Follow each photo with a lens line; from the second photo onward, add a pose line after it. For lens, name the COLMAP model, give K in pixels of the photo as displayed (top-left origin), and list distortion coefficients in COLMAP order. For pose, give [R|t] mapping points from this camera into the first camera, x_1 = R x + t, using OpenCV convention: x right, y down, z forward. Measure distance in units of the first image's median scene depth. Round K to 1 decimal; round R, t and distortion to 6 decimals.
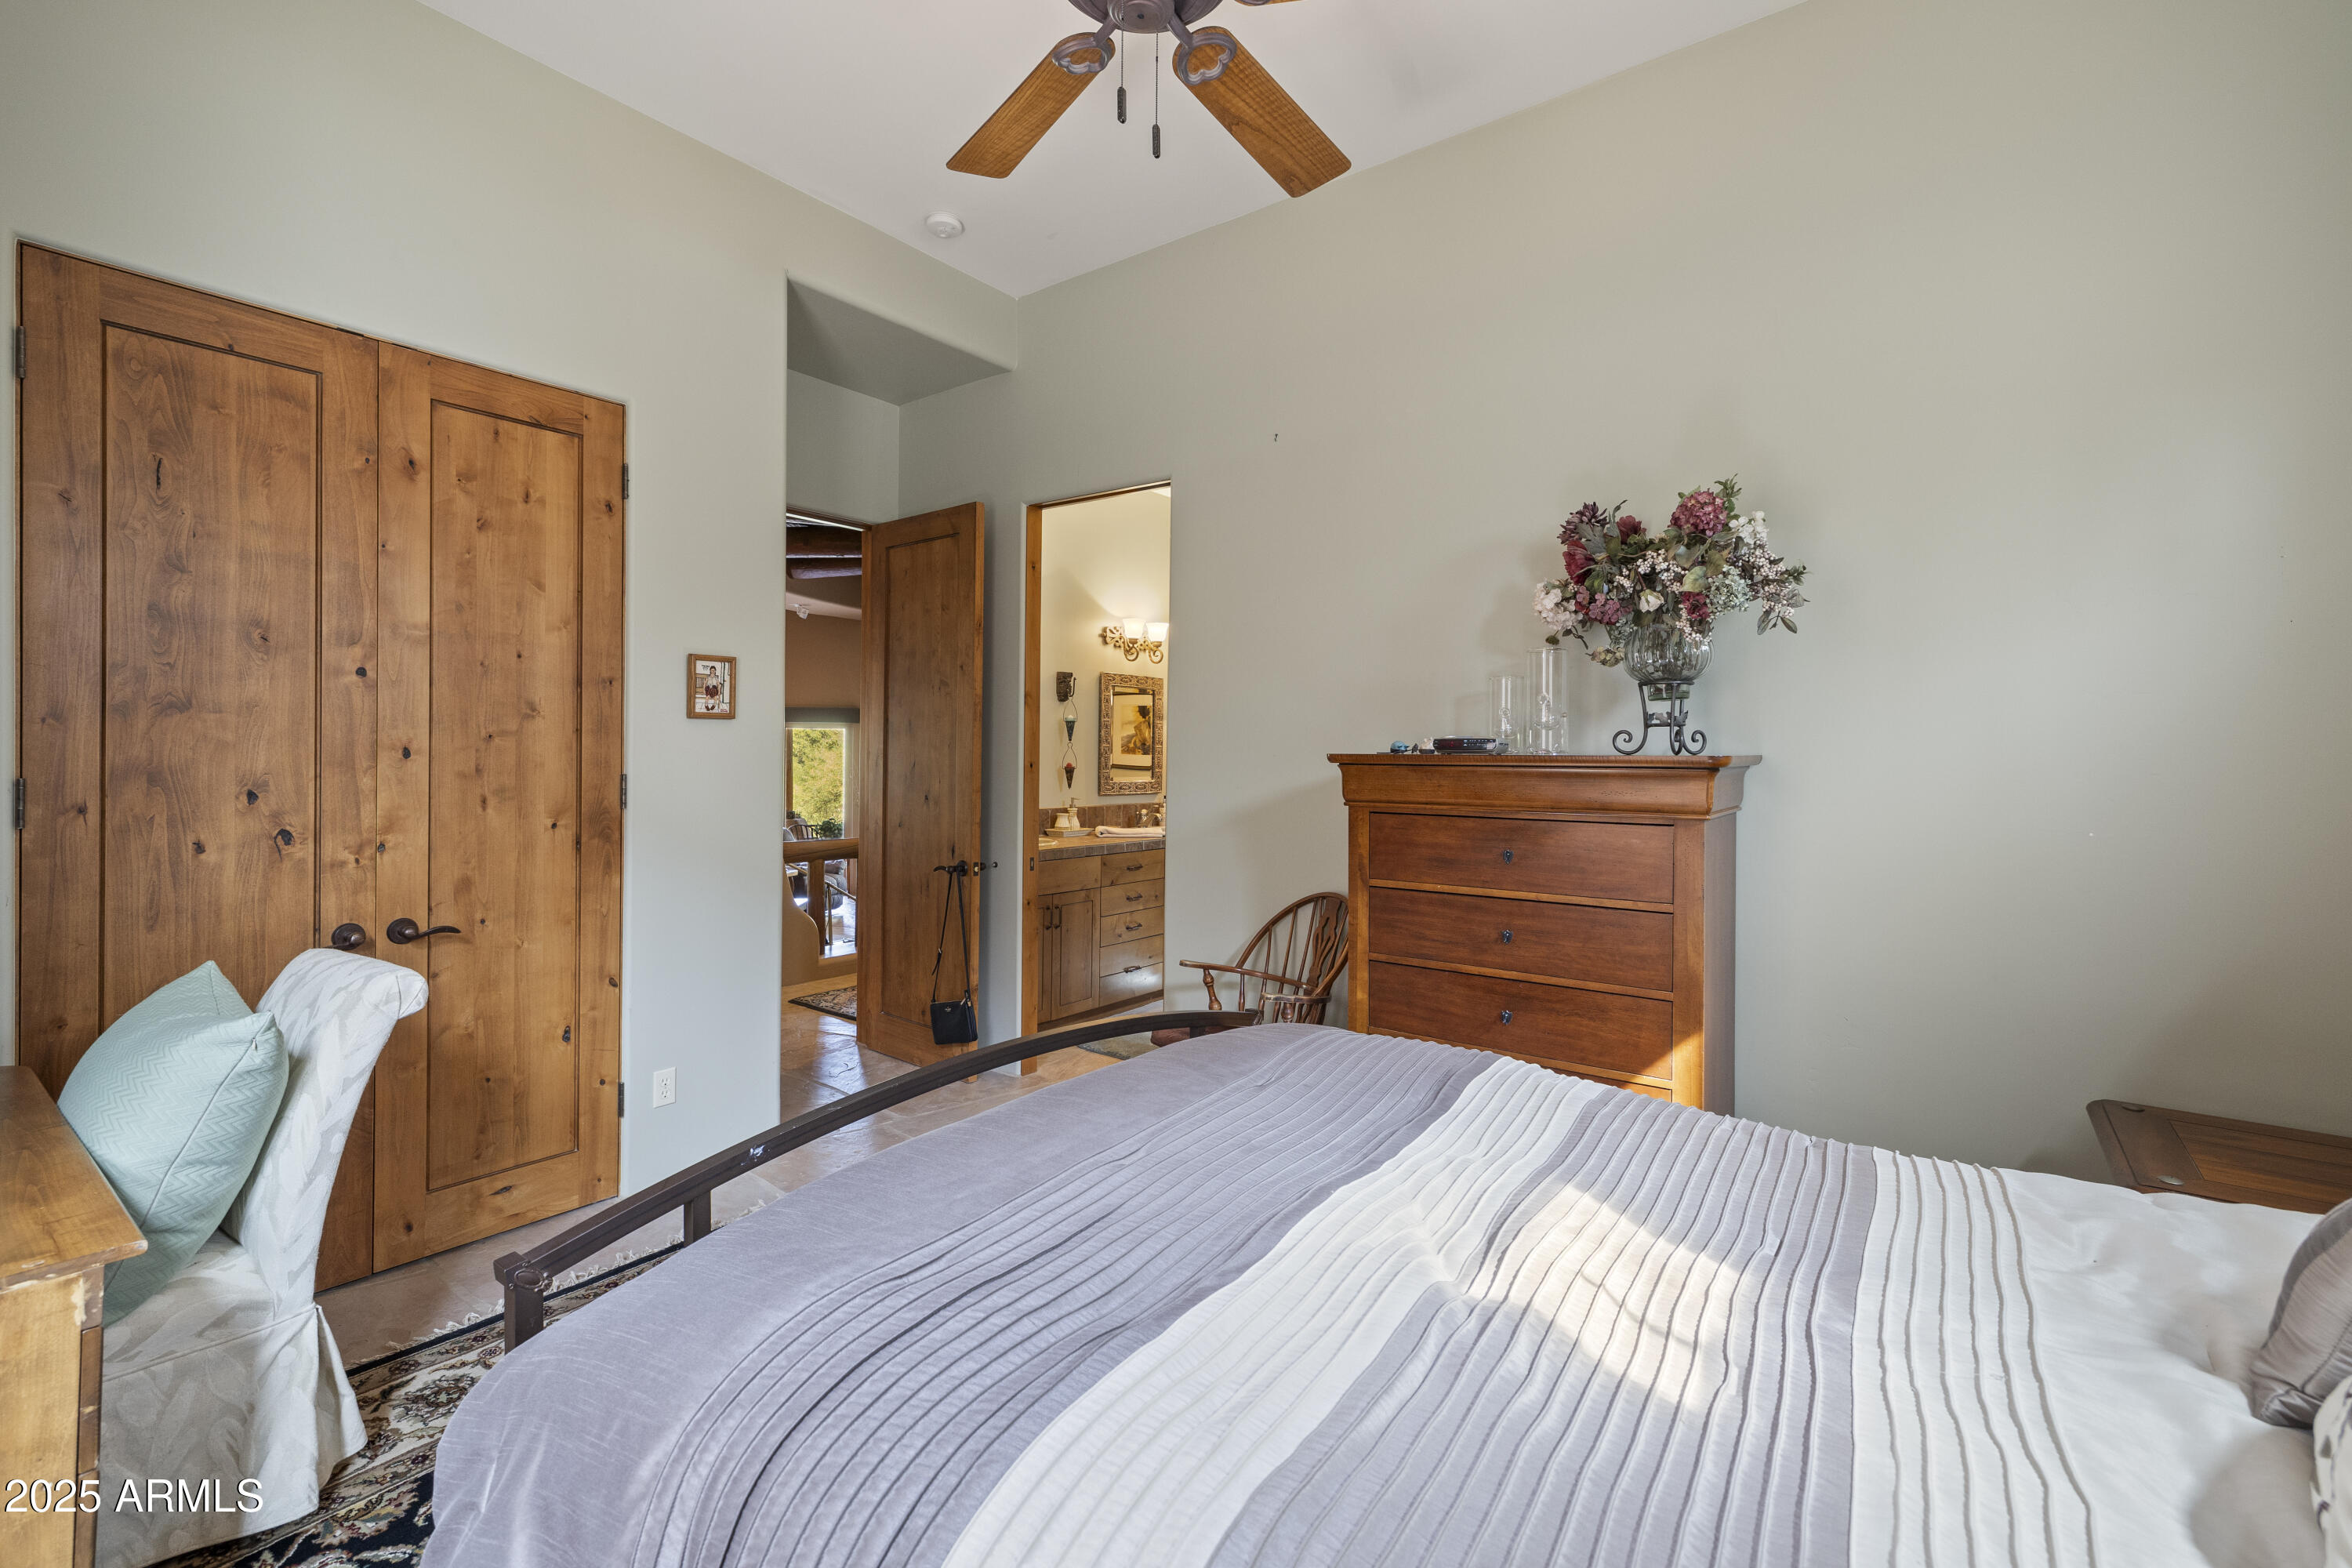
lens RADIAL K [[1001.4, 0, 1181.3], [0, 1001.4, 771.8], [0, 0, 1]] dist [-0.000571, -0.000011]
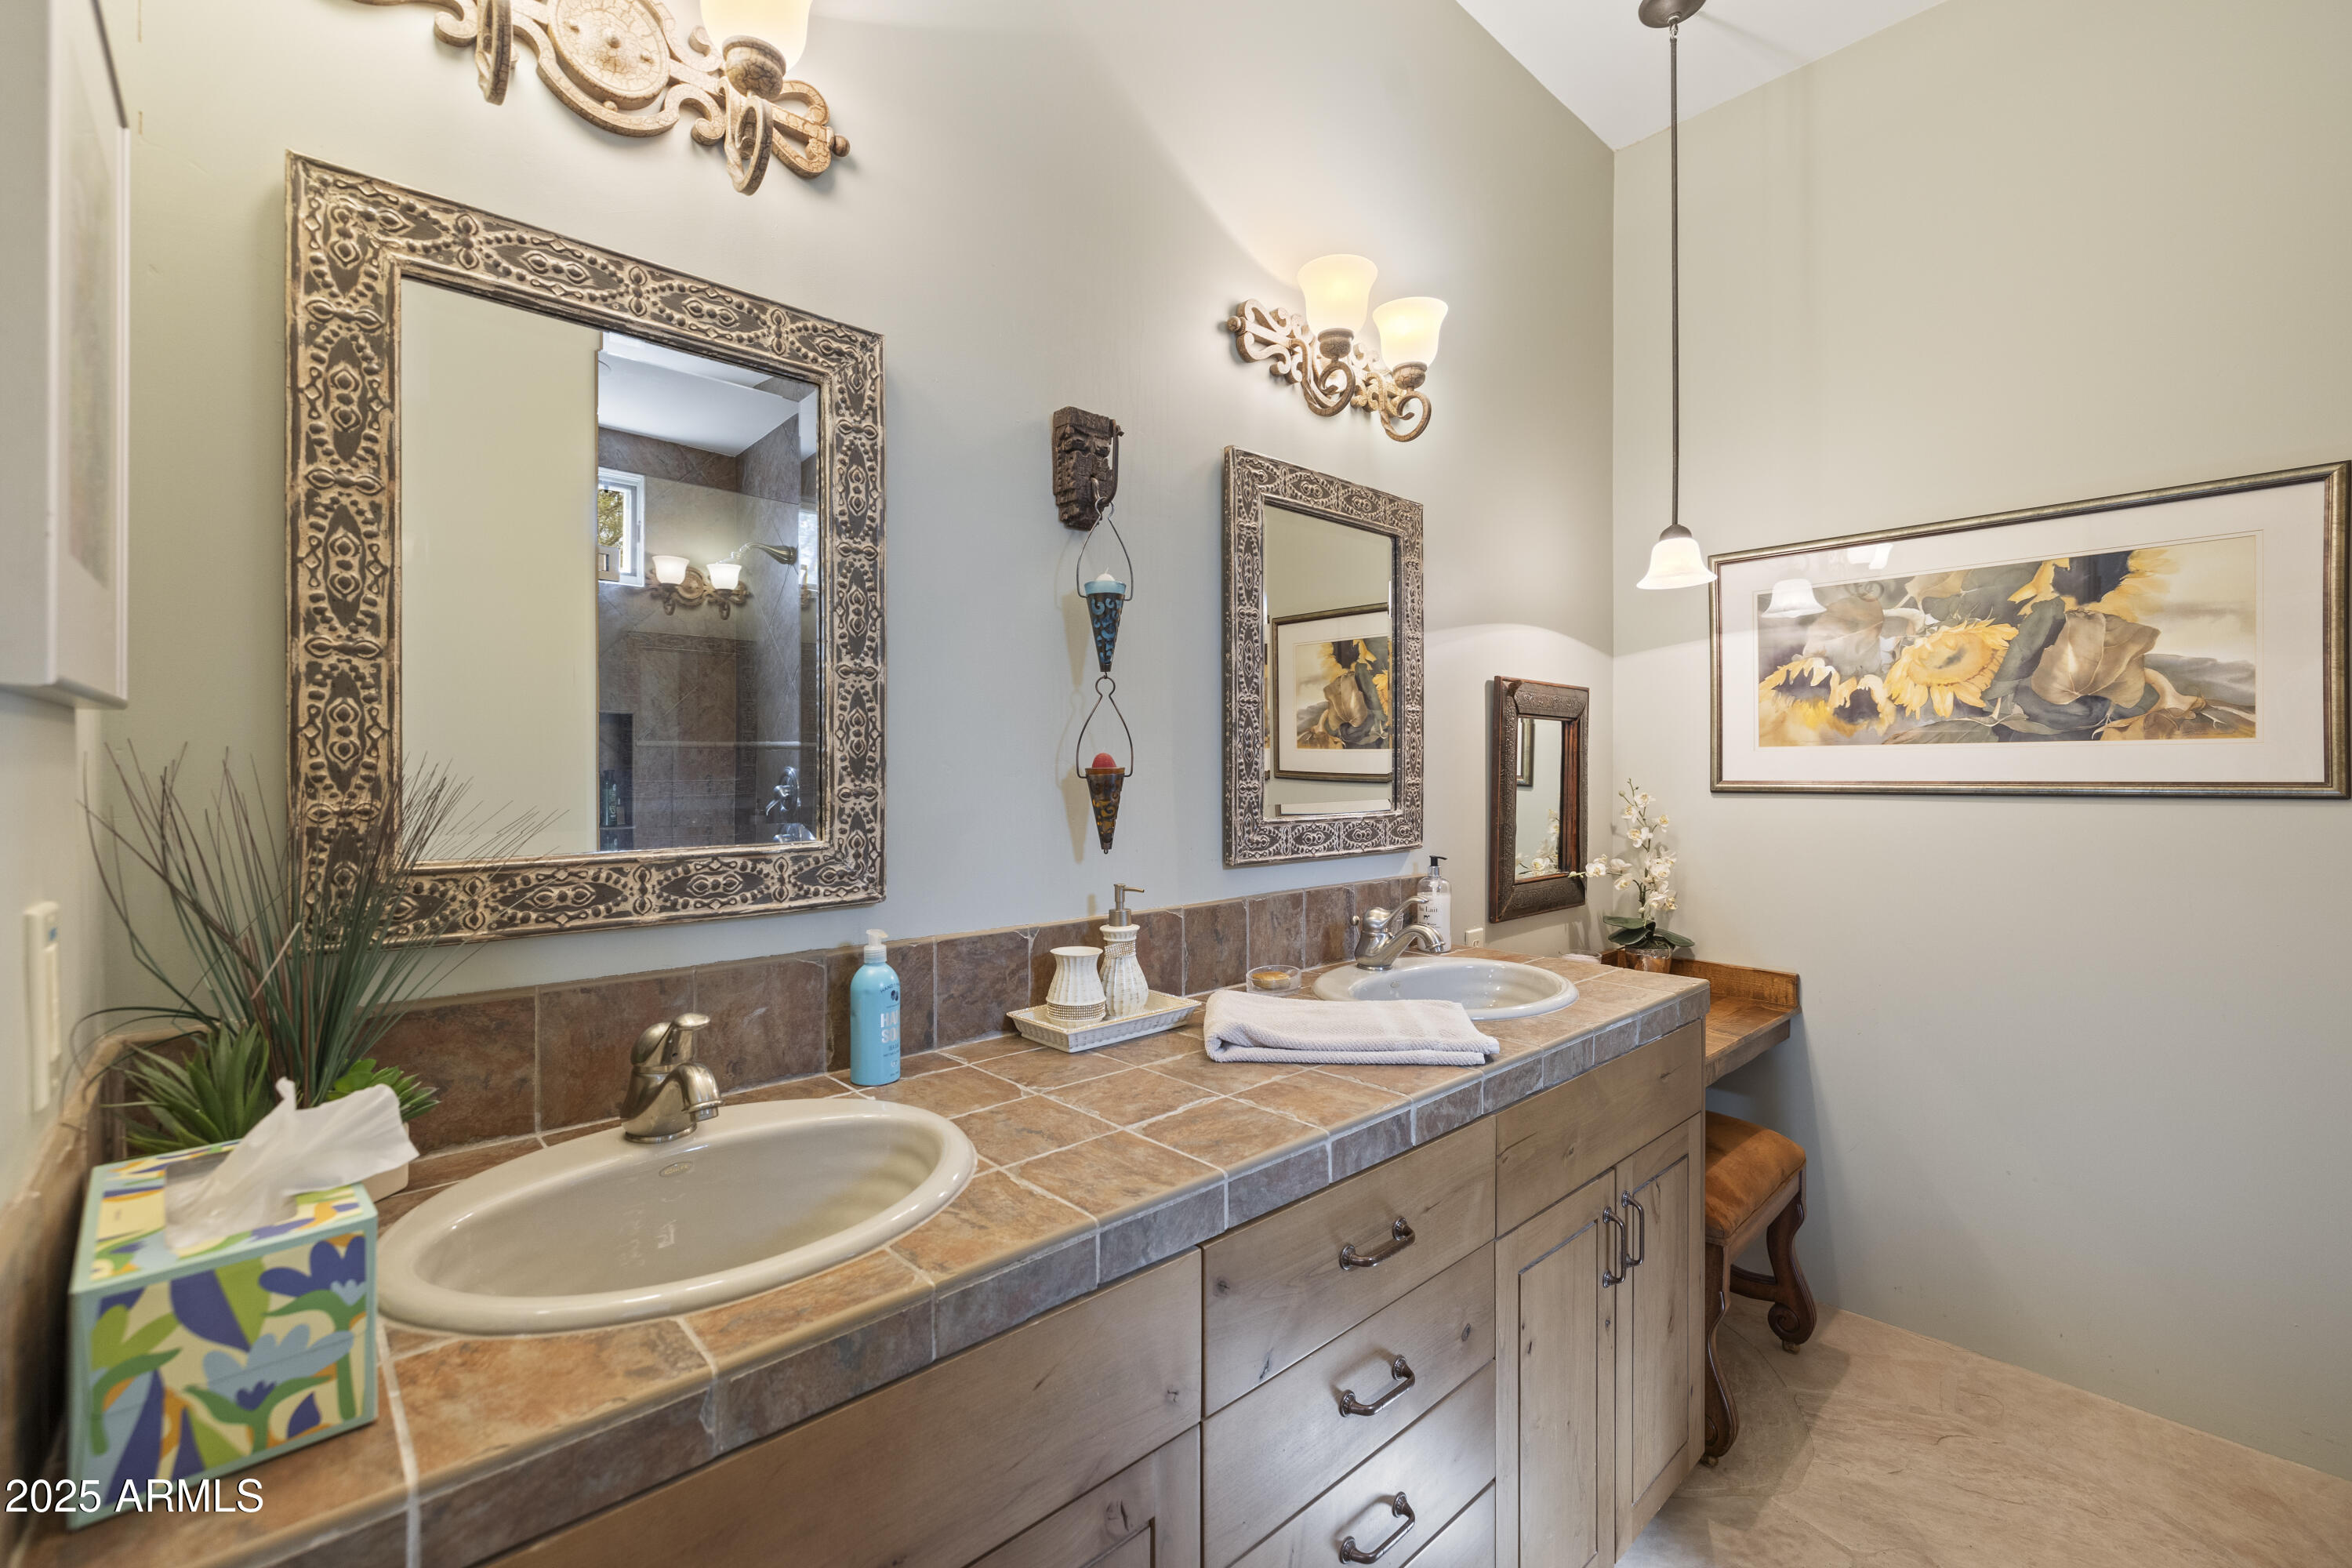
lens RADIAL K [[1001.4, 0, 1166.2], [0, 1001.4, 779.9], [0, 0, 1]] dist [-0.000571, -0.000011]
pose [[0.982412, -0.013512, -0.186237, -0.043893], [0.012200, 0.999892, -0.008188, 0.000324], [0.186327, 0.005772, 0.982471, 0.701958]]
